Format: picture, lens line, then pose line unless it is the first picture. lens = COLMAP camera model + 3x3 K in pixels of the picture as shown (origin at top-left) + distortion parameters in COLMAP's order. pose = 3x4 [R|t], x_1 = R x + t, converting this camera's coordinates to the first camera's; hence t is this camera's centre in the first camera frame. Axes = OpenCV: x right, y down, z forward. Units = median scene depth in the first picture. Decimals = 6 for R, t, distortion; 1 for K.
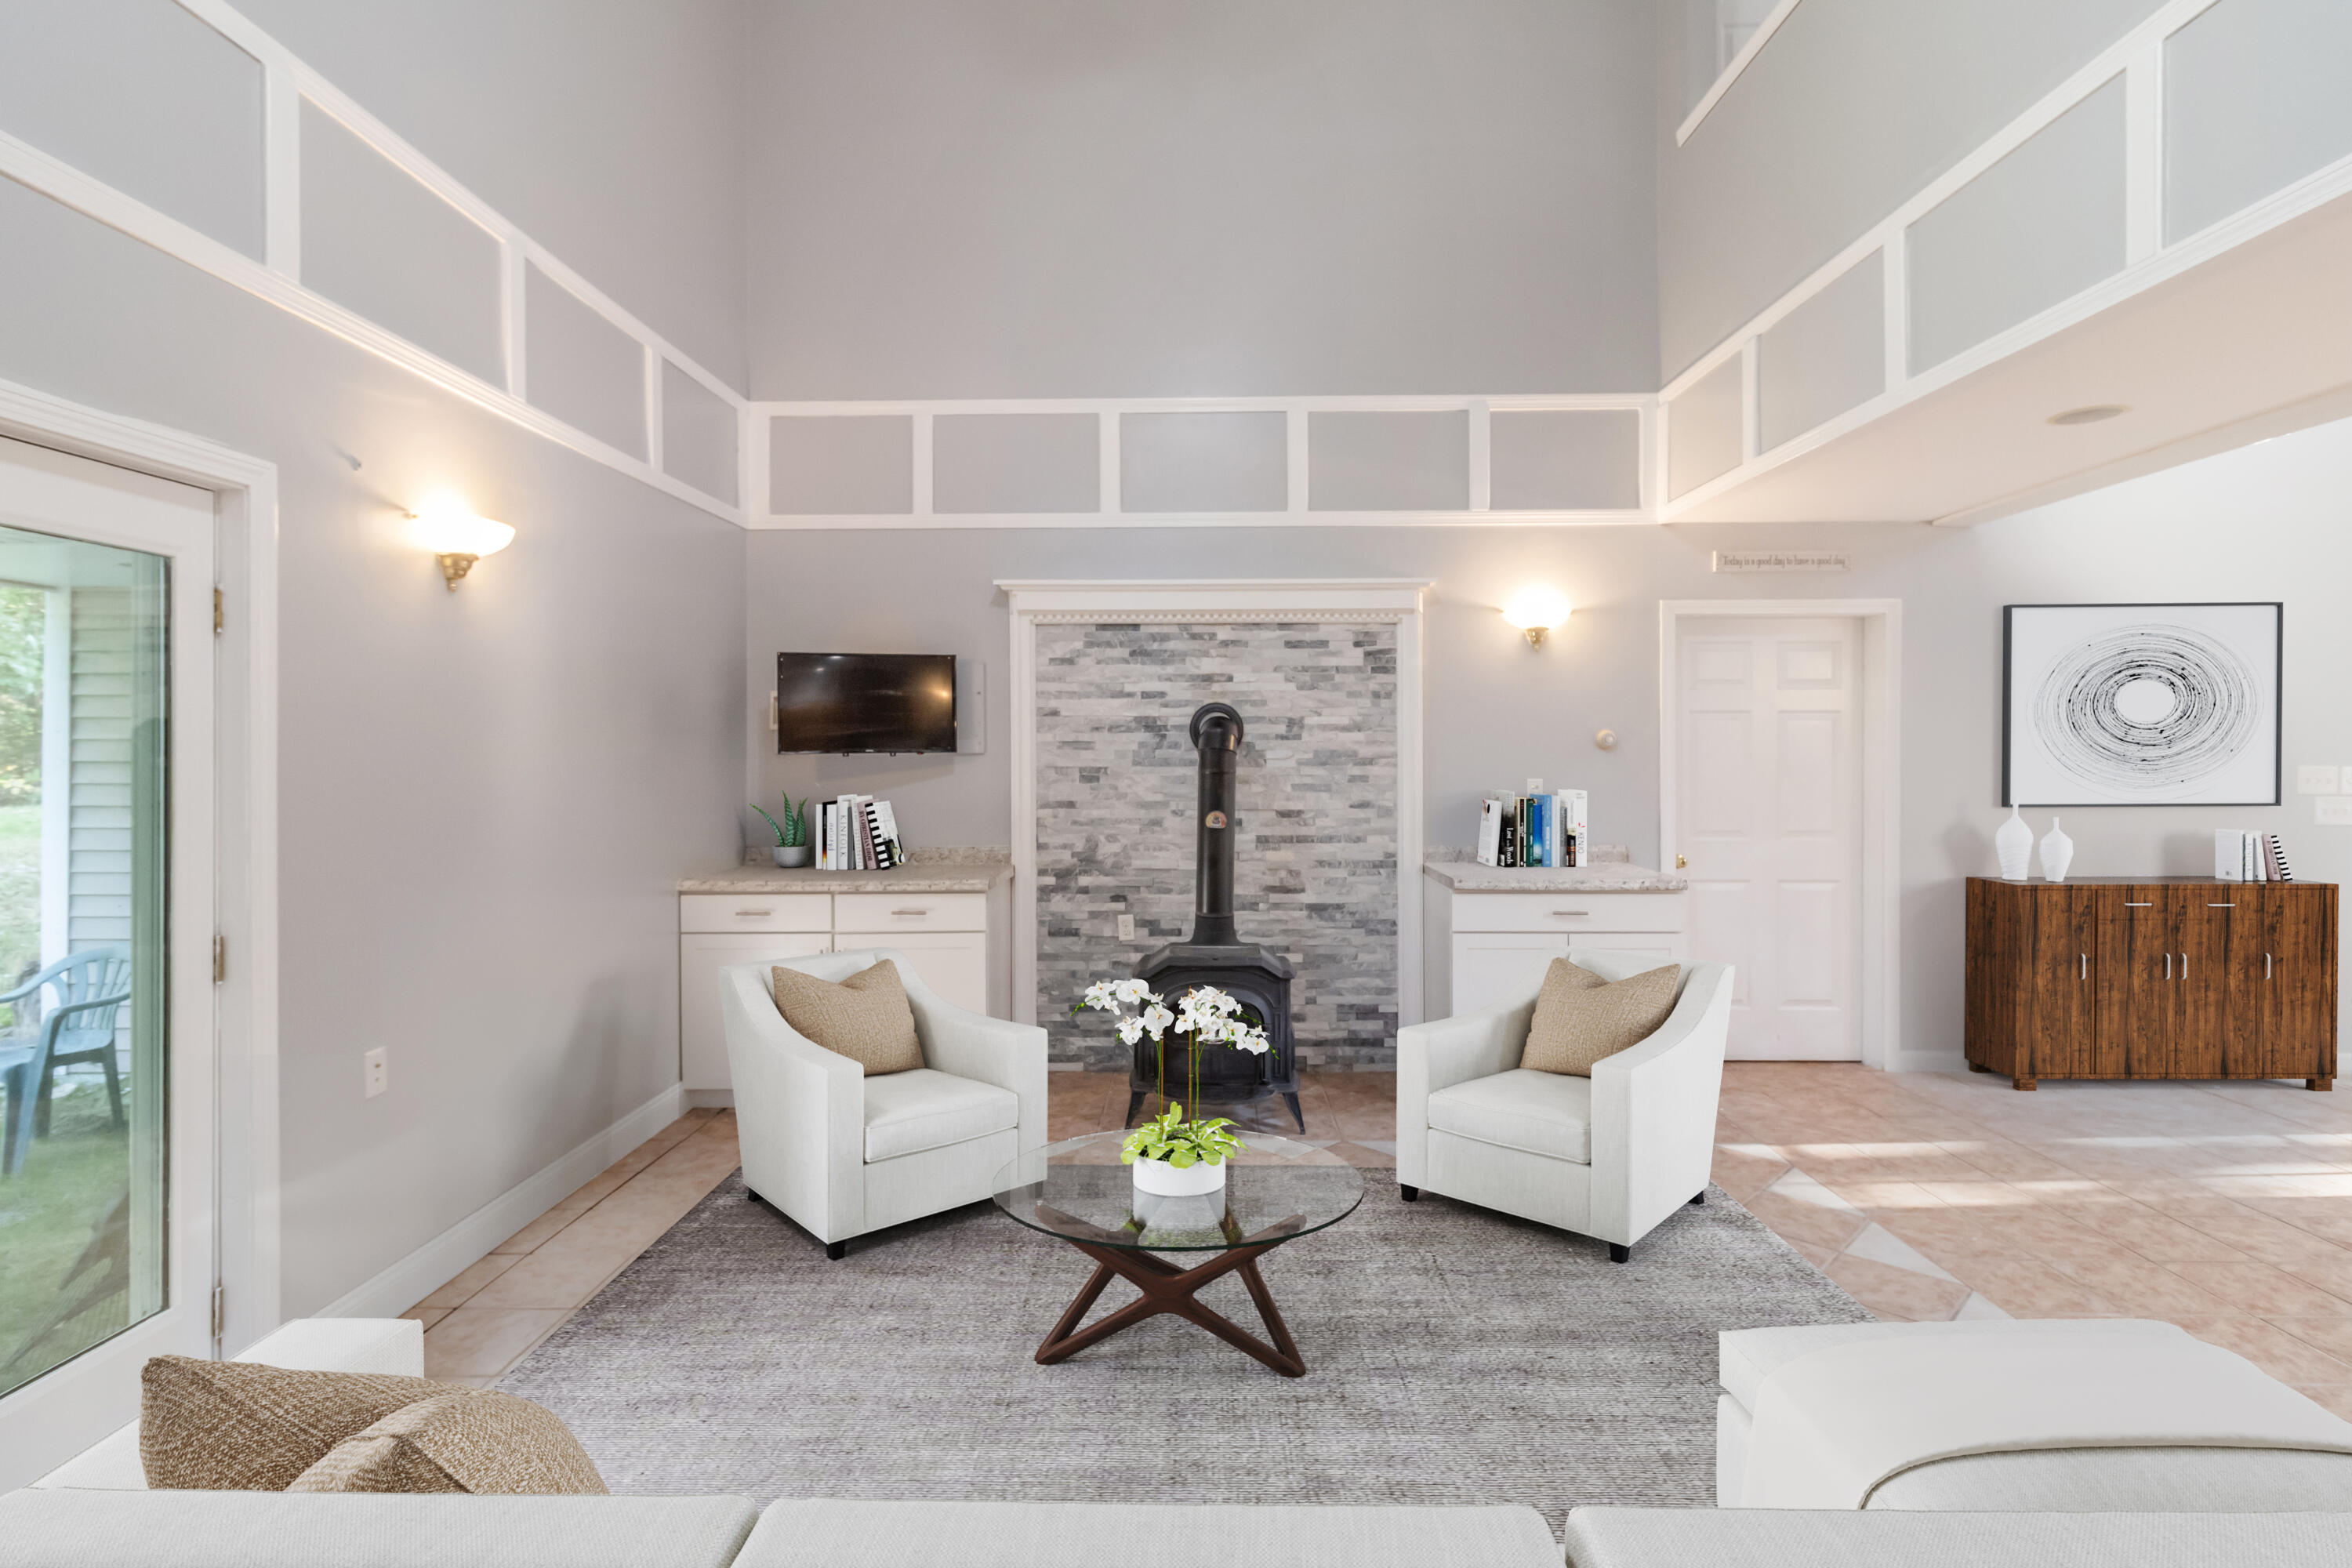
lens RADIAL K [[1160.6, 0, 1174.0], [0, 1160.6, 773.4], [0, 0, 1]] dist [0.000383, -0.000058]
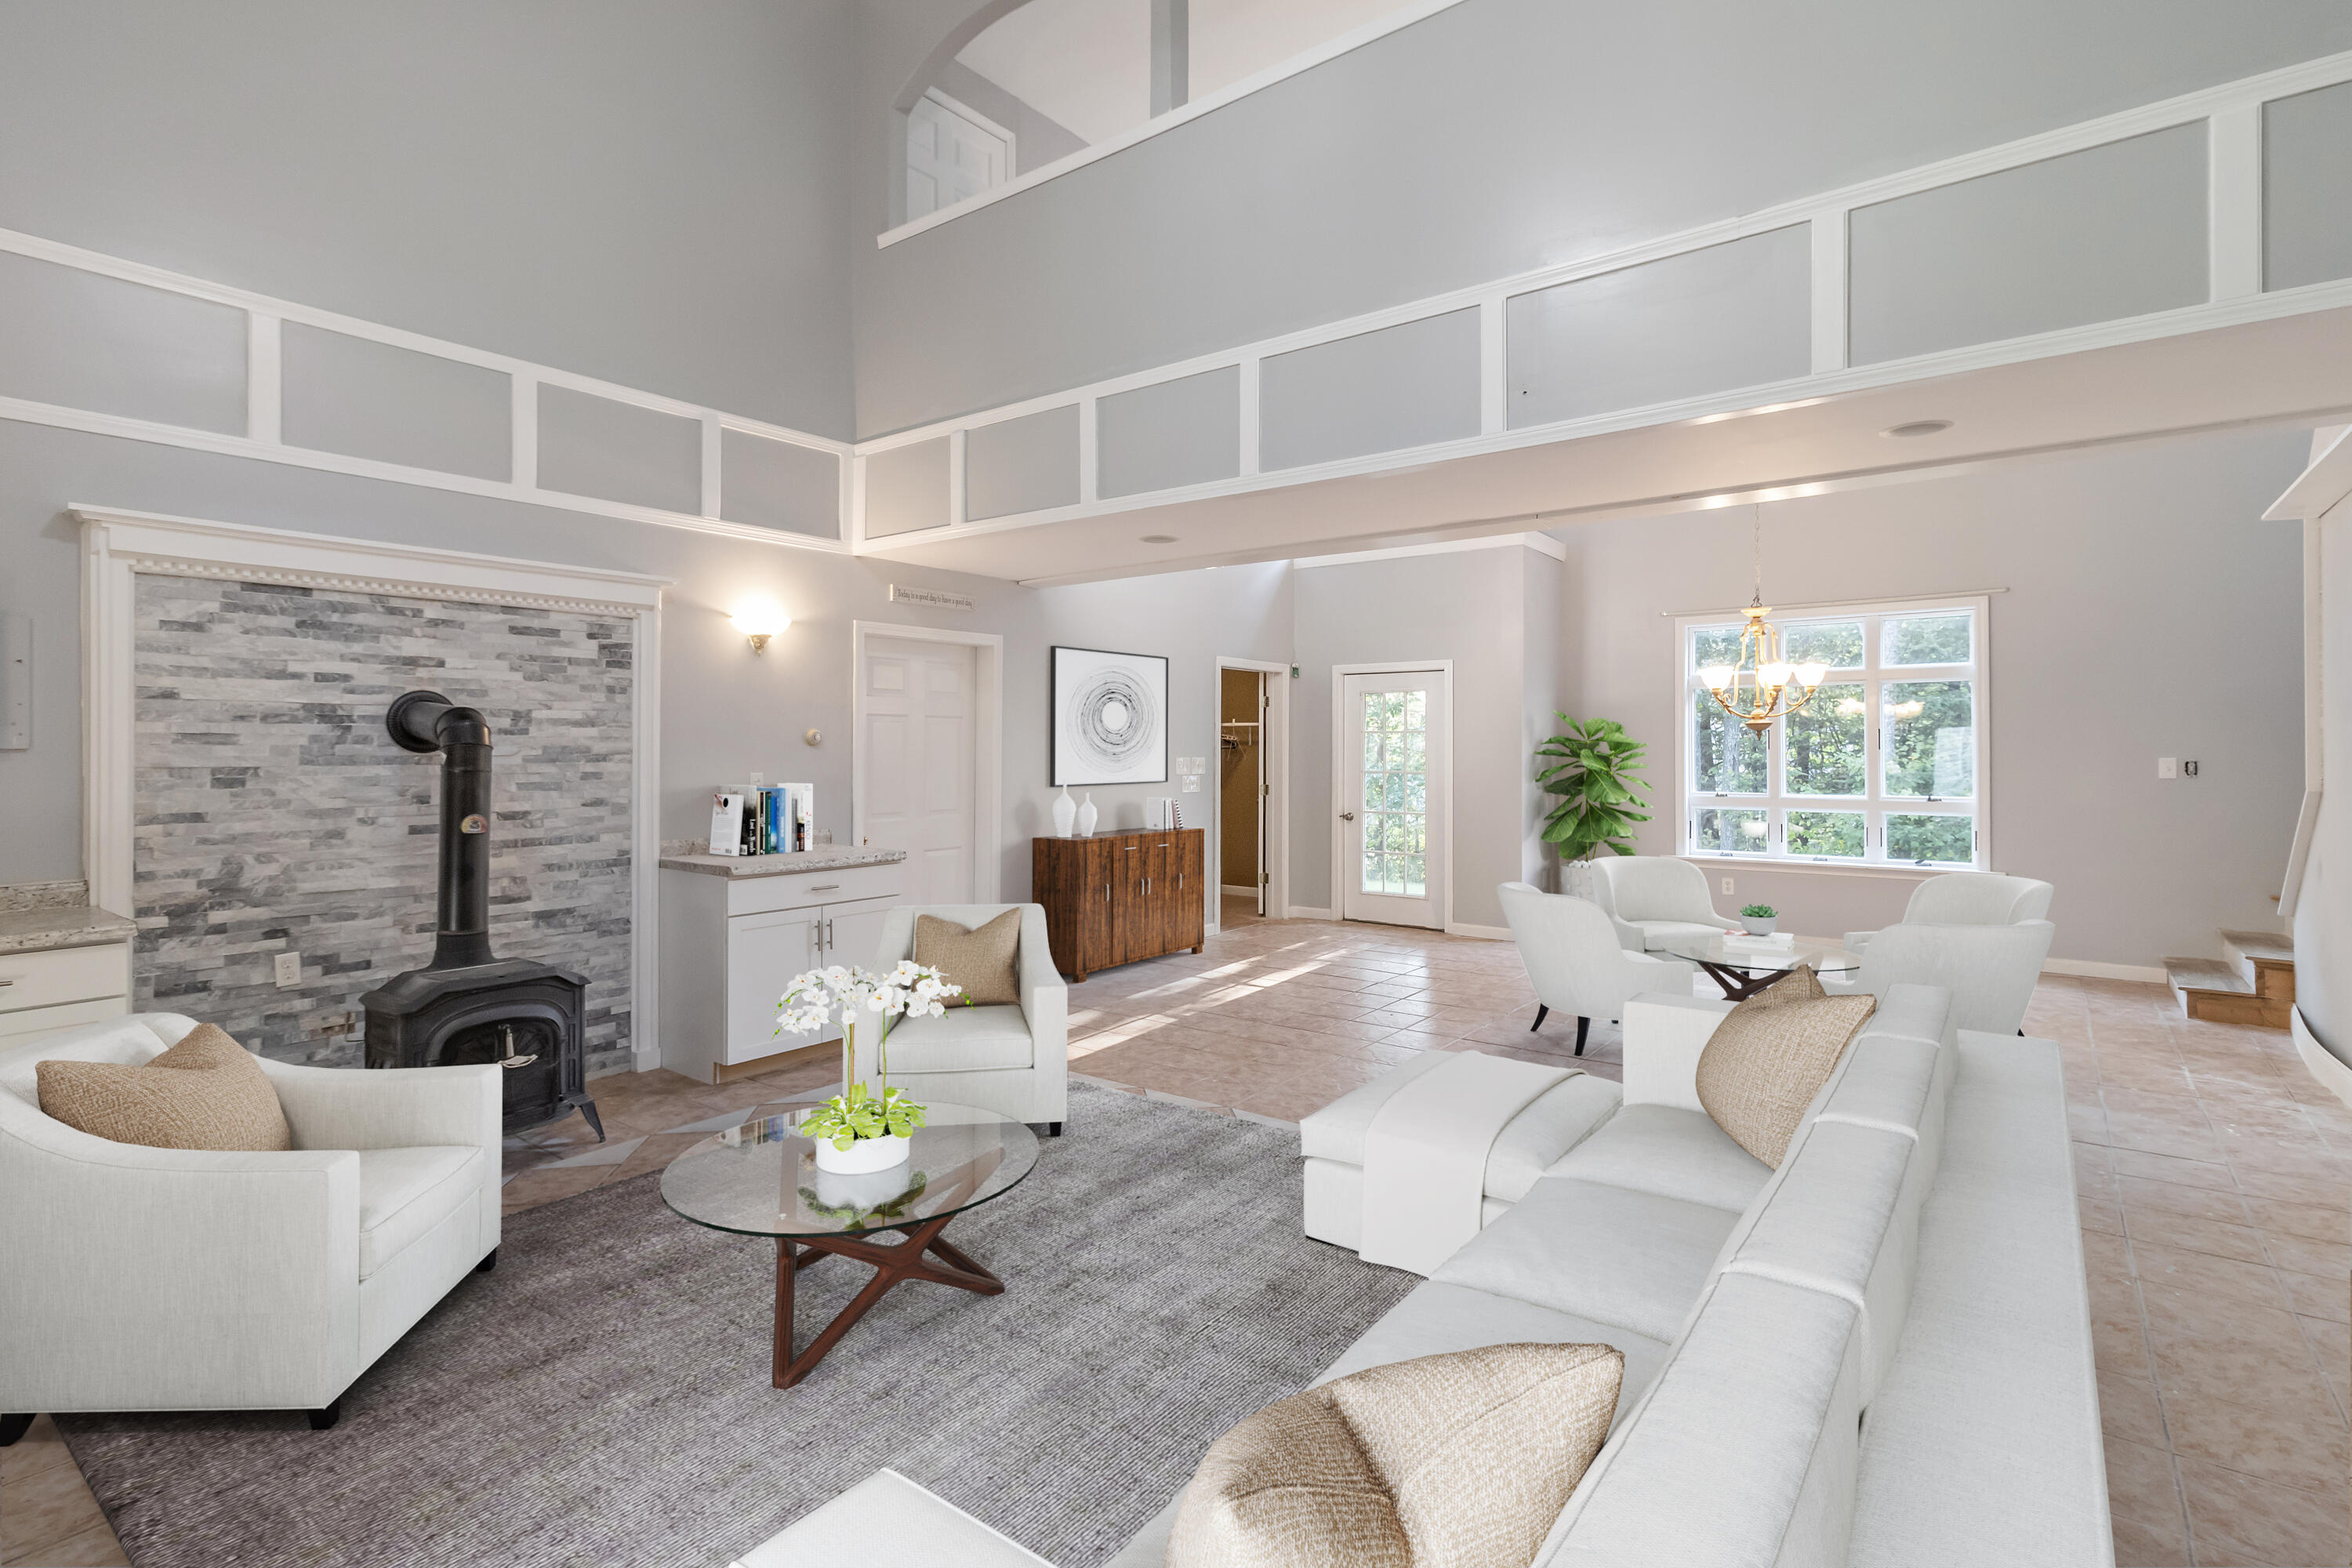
lens RADIAL K [[1121.7, 0, 1173.3], [0, 1121.7, 745.5], [0, 0, 1]] dist [0.001673, 0.000514]
pose [[0.592007, 0.002244, 0.805930, -0.305357], [-0.001461, 0.999997, -0.001711, -0.019706], [-0.805932, -0.000164, 0.592009, 0.059824]]
